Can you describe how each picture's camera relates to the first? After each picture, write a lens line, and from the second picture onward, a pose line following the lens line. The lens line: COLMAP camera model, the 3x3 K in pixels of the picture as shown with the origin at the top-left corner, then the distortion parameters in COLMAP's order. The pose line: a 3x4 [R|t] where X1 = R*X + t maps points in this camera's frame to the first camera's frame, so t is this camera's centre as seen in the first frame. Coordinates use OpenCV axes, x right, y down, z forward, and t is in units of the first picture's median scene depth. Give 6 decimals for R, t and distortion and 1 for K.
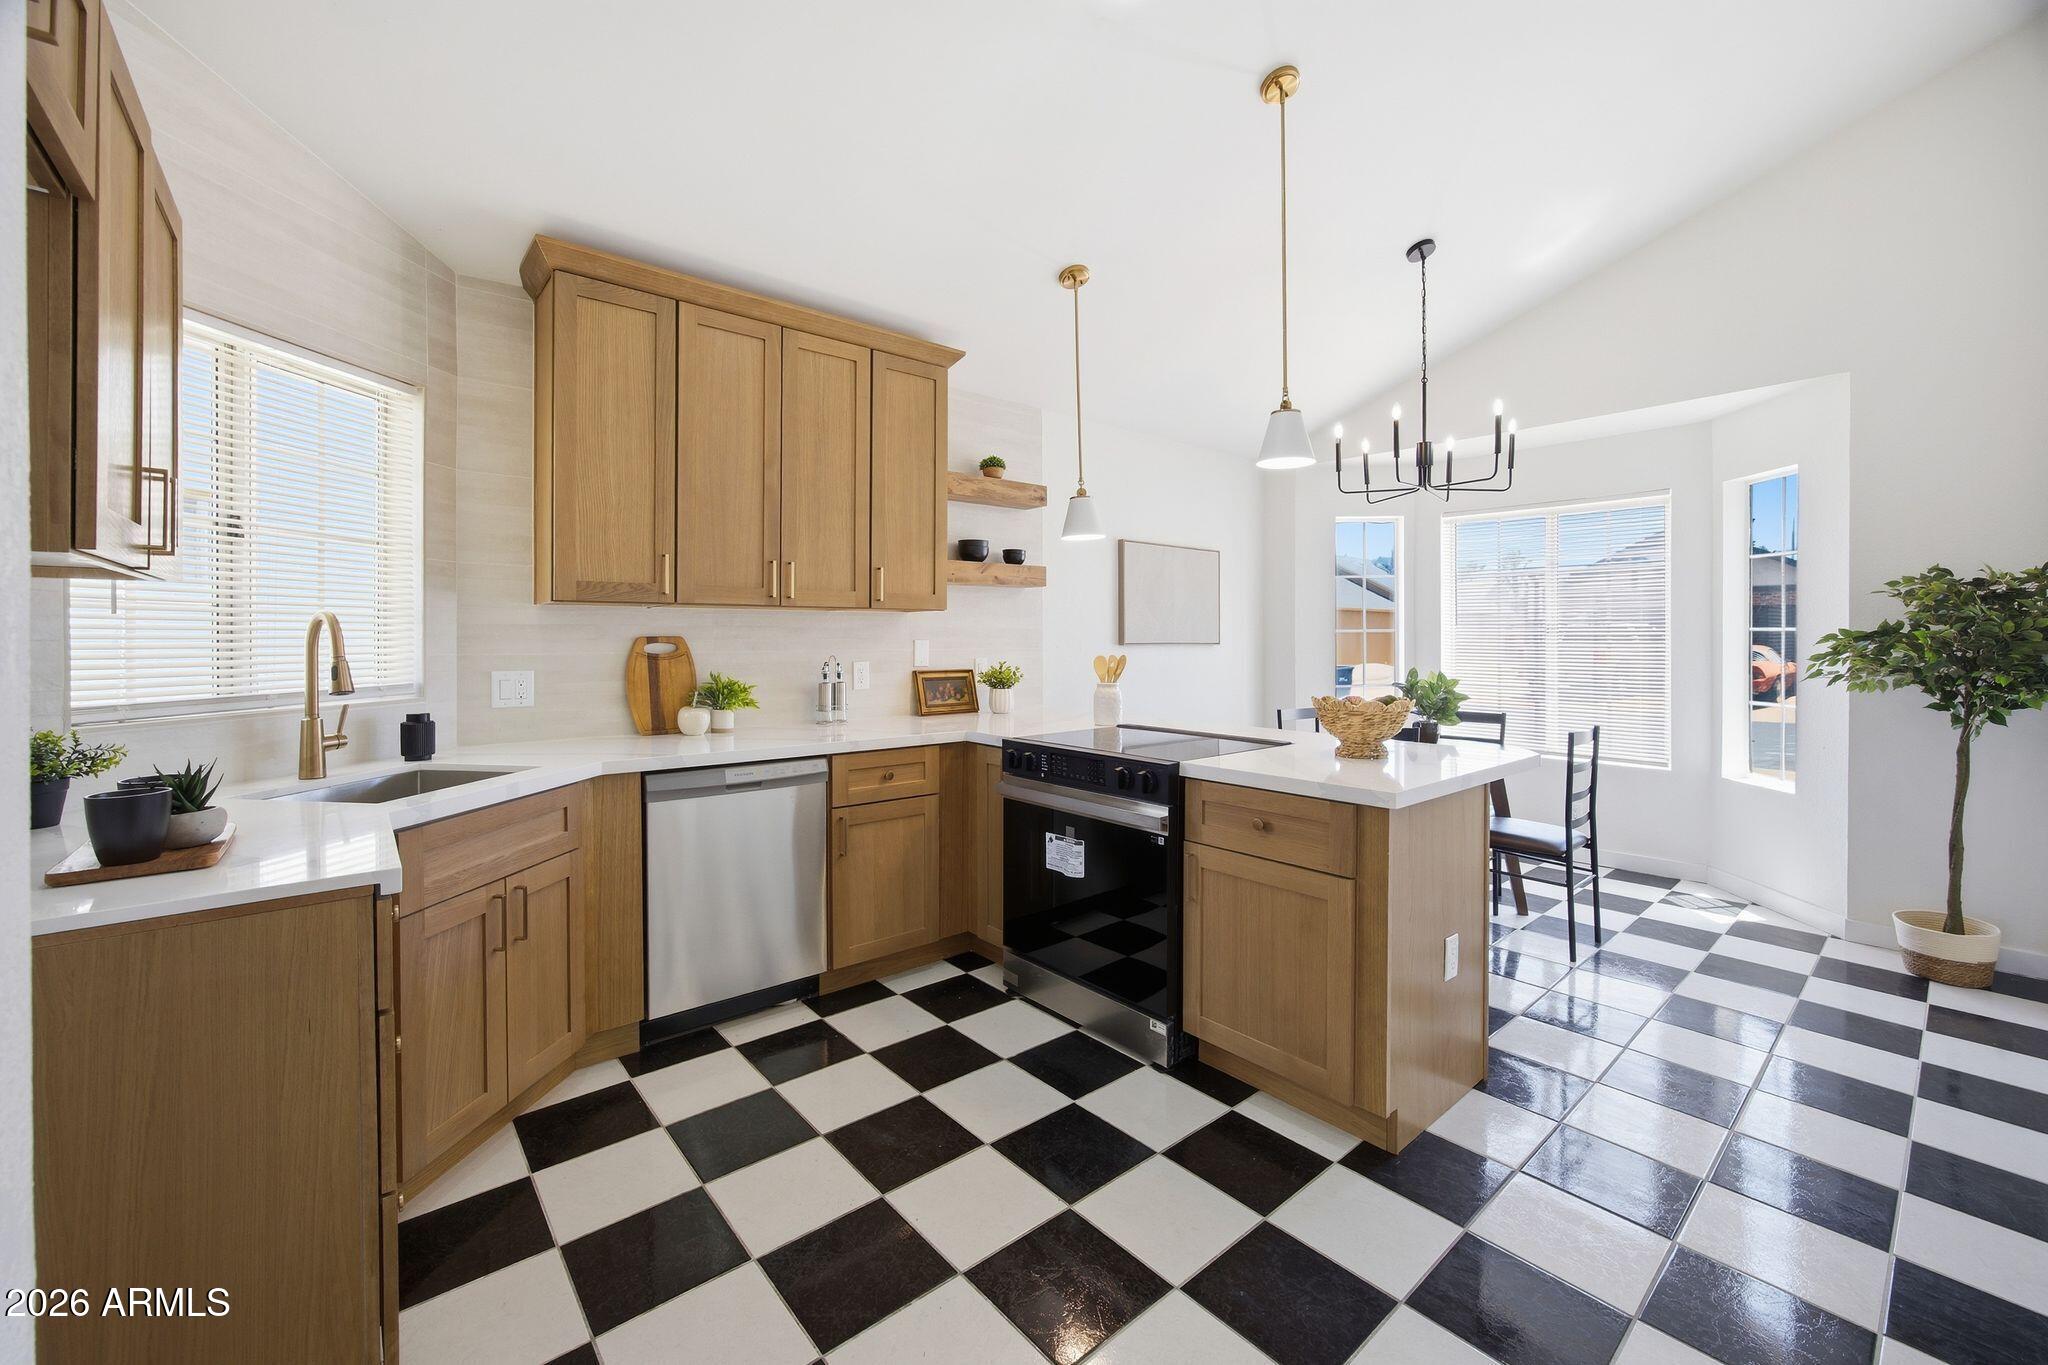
lens RADIAL K [[806.6, 0, 989.8], [0, 806.6, 639.5], [0, 0, 1]] dist [-0.008157, 0.002591]
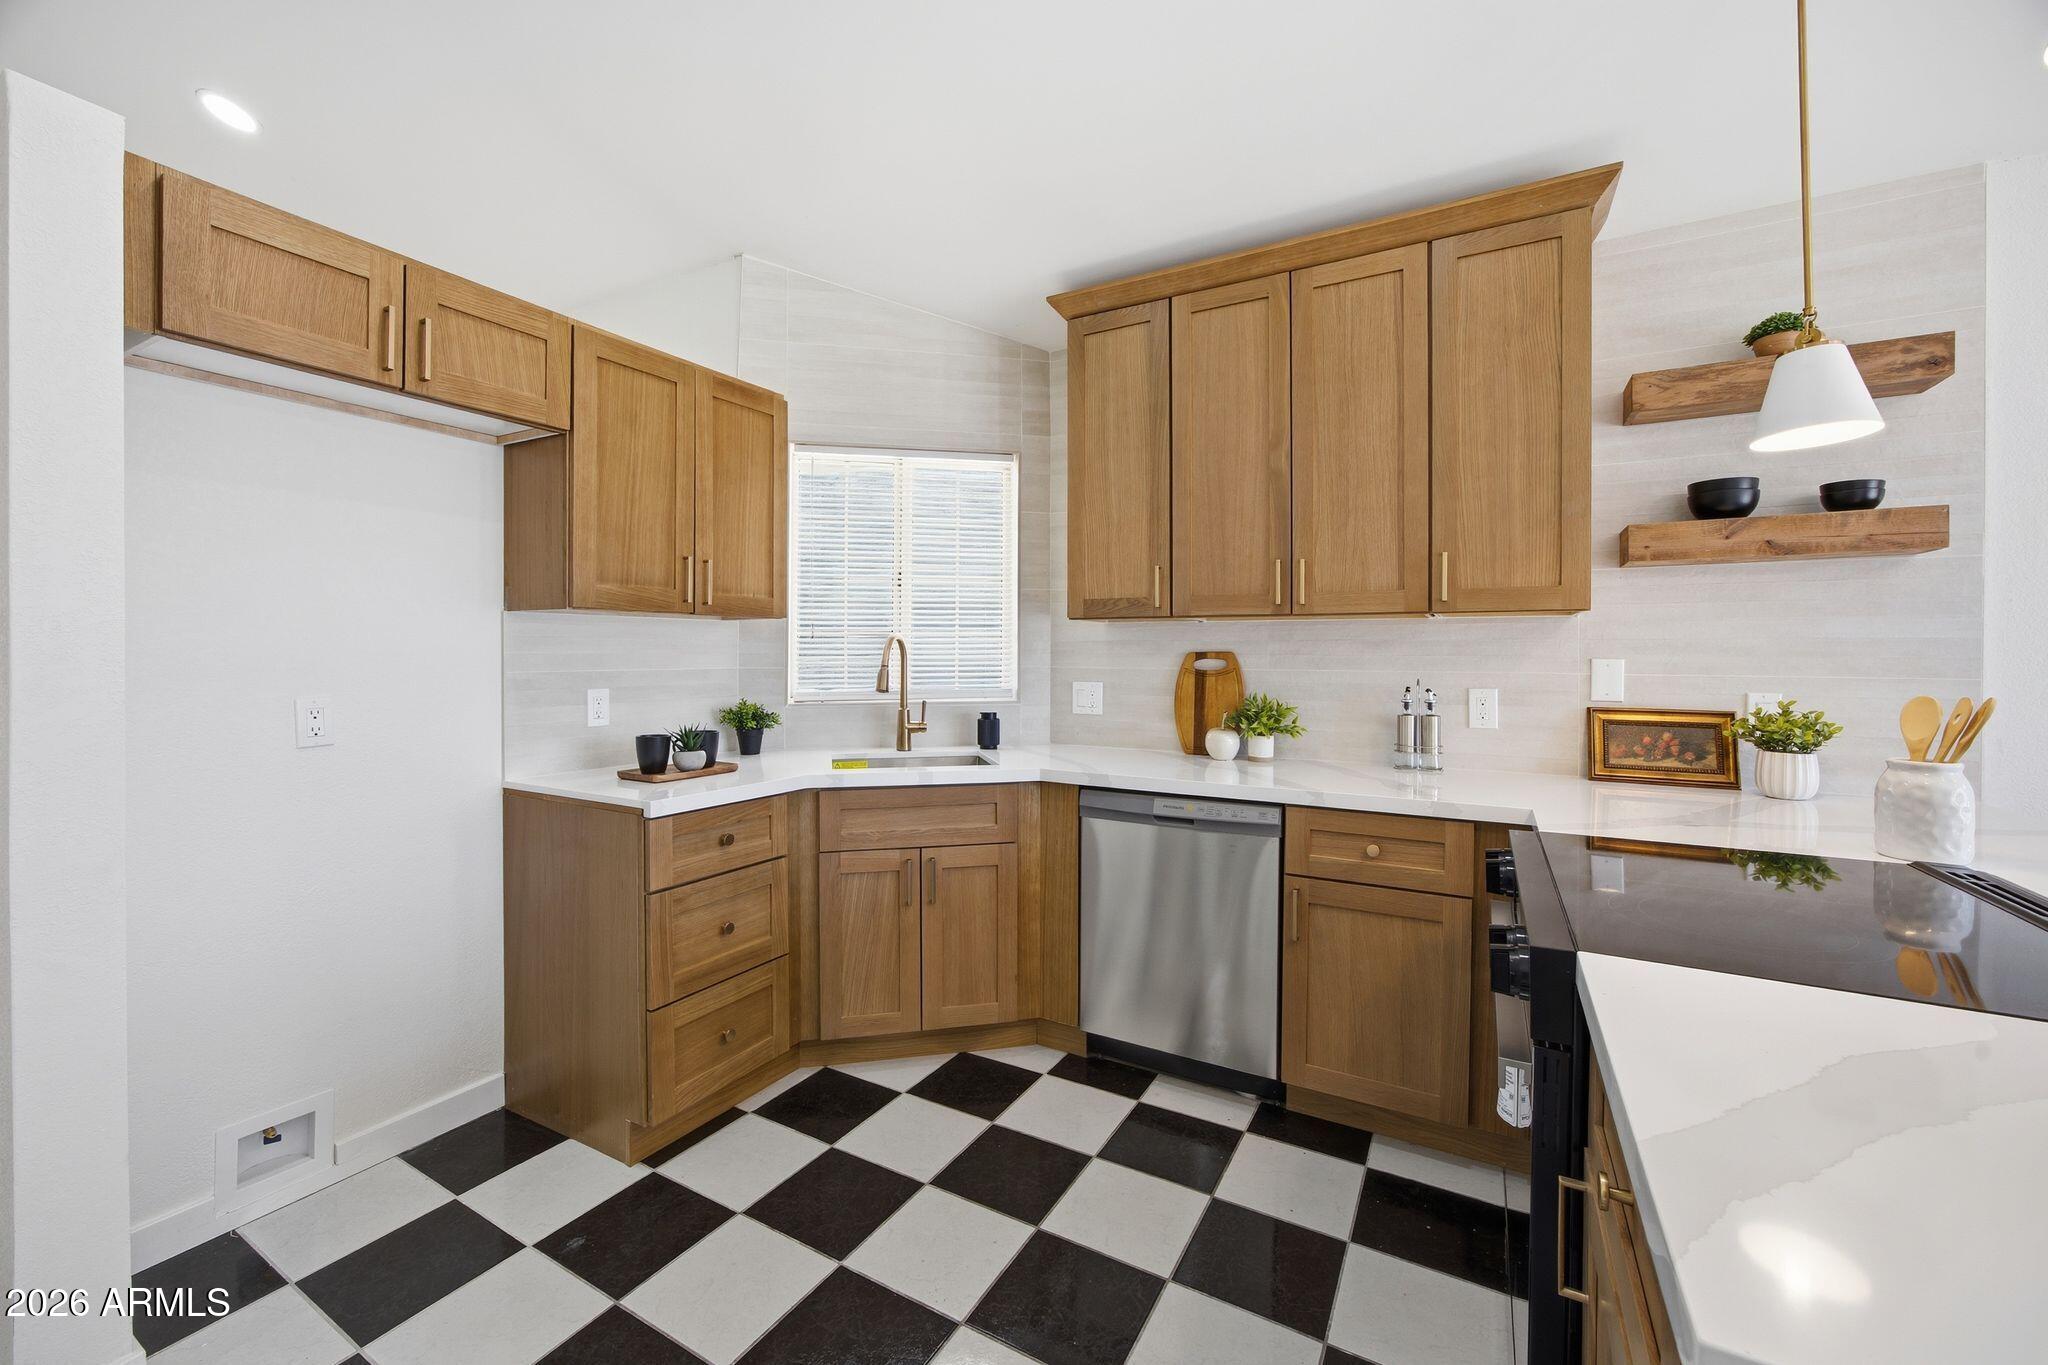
lens RADIAL K [[806.6, 0, 1038.3], [0, 806.6, 661.0], [0, 0, 1]] dist [-0.008157, 0.002591]
pose [[0.395824, 0.007912, -0.918292, 0.404870], [-0.006400, 0.999962, 0.005857, 0.002384], [0.918304, 0.003559, 0.395860, 0.460504]]
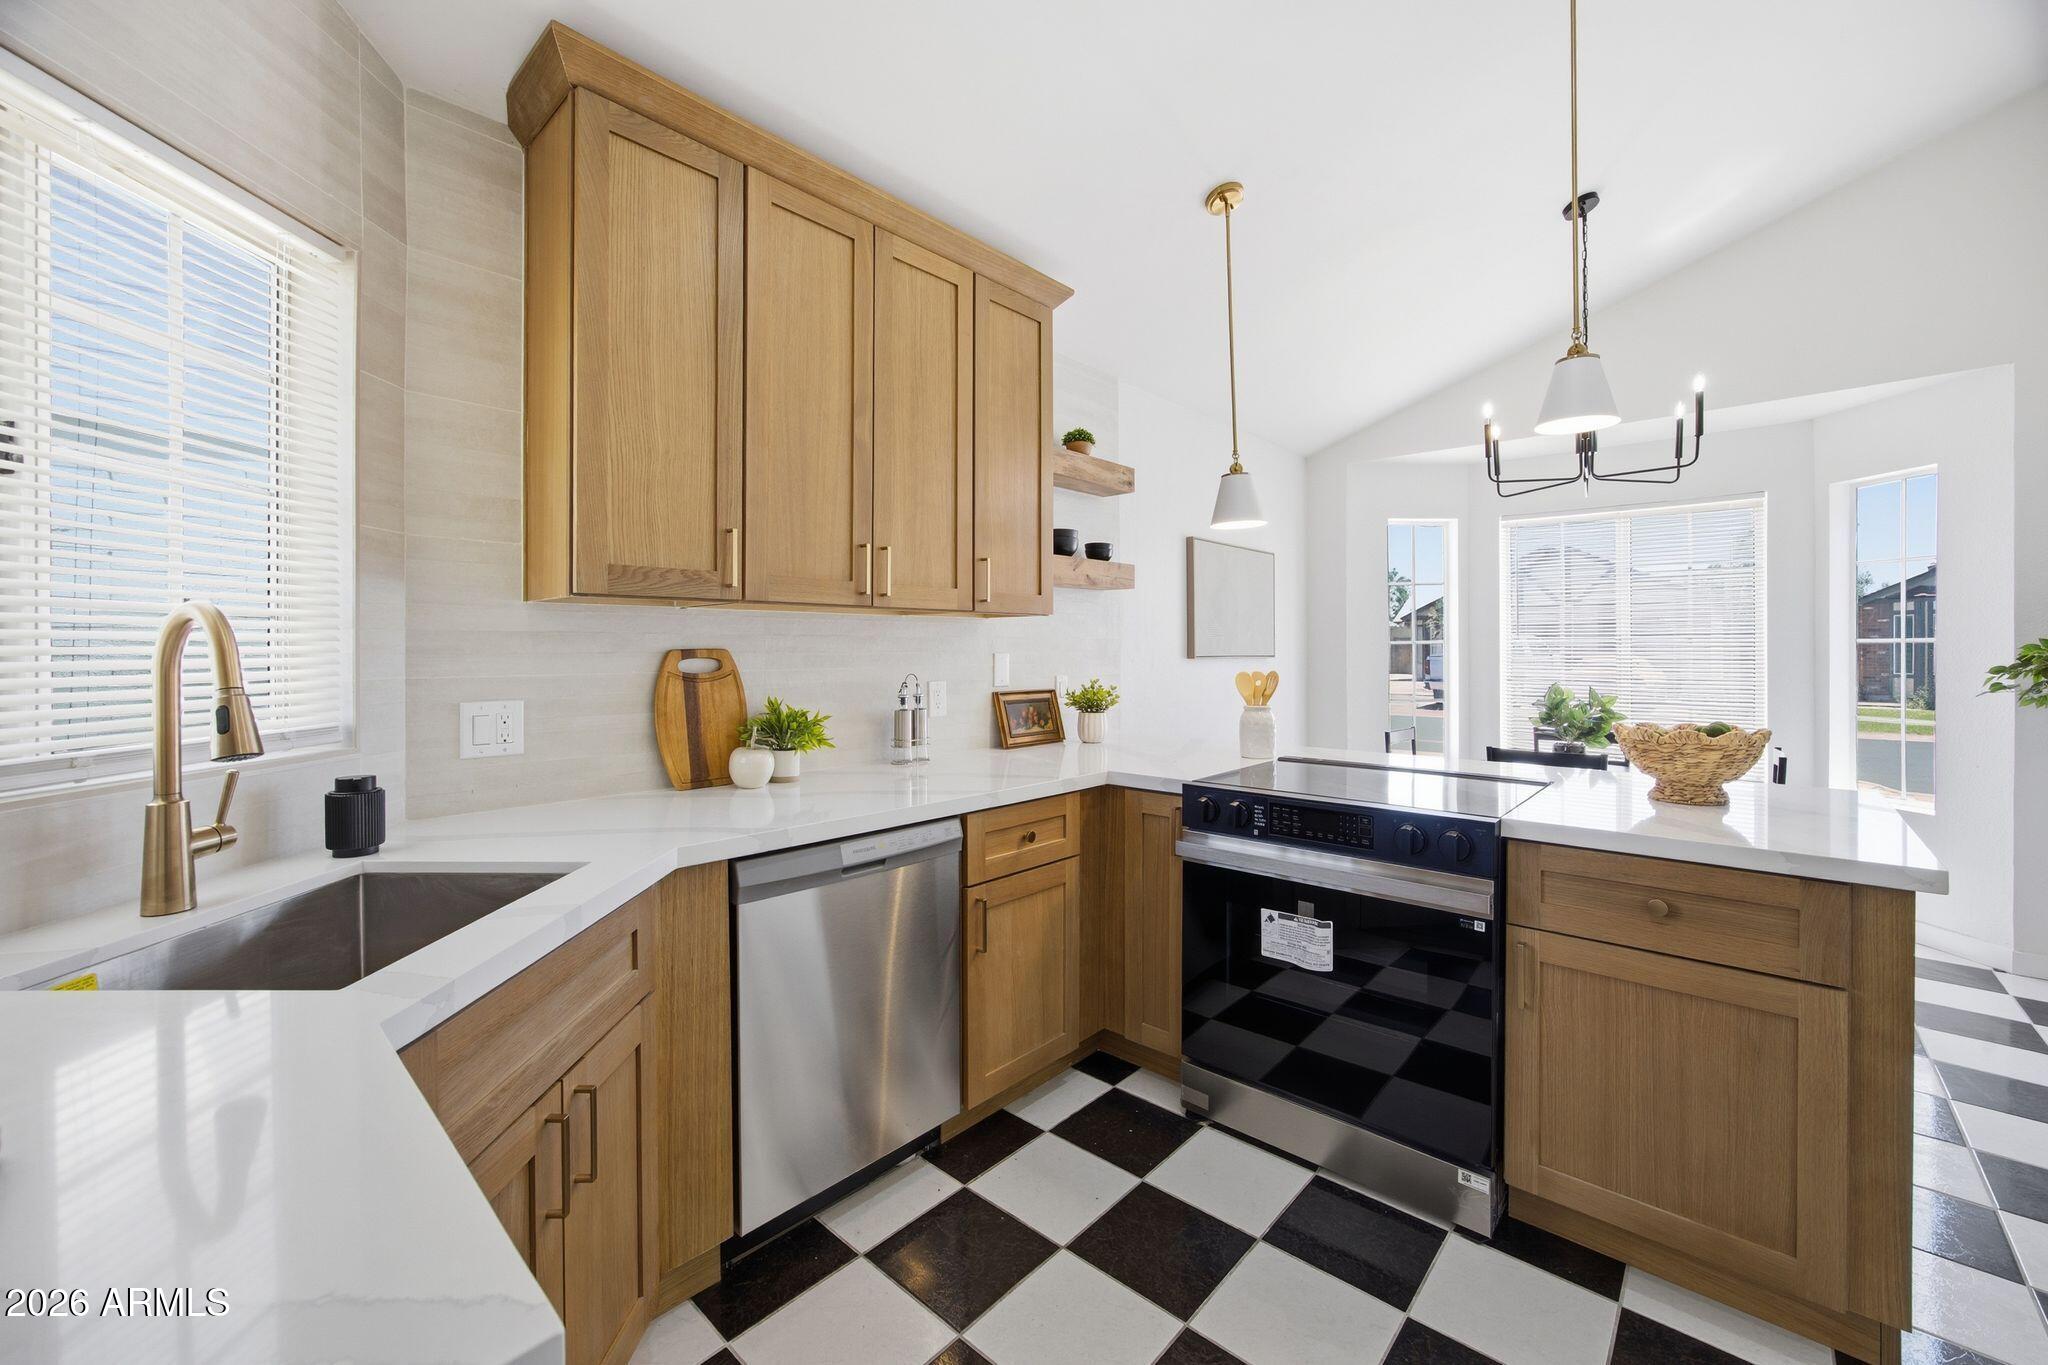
lens RADIAL K [[806.6, 0, 1001.8], [0, 806.6, 650.4], [0, 0, 1]] dist [-0.008157, 0.002591]
pose [[0.990292, -0.002045, 0.138985, -0.255777], [0.002391, 0.999994, -0.002326, -0.000488], [-0.138979, 0.002636, 0.990292, 0.271873]]
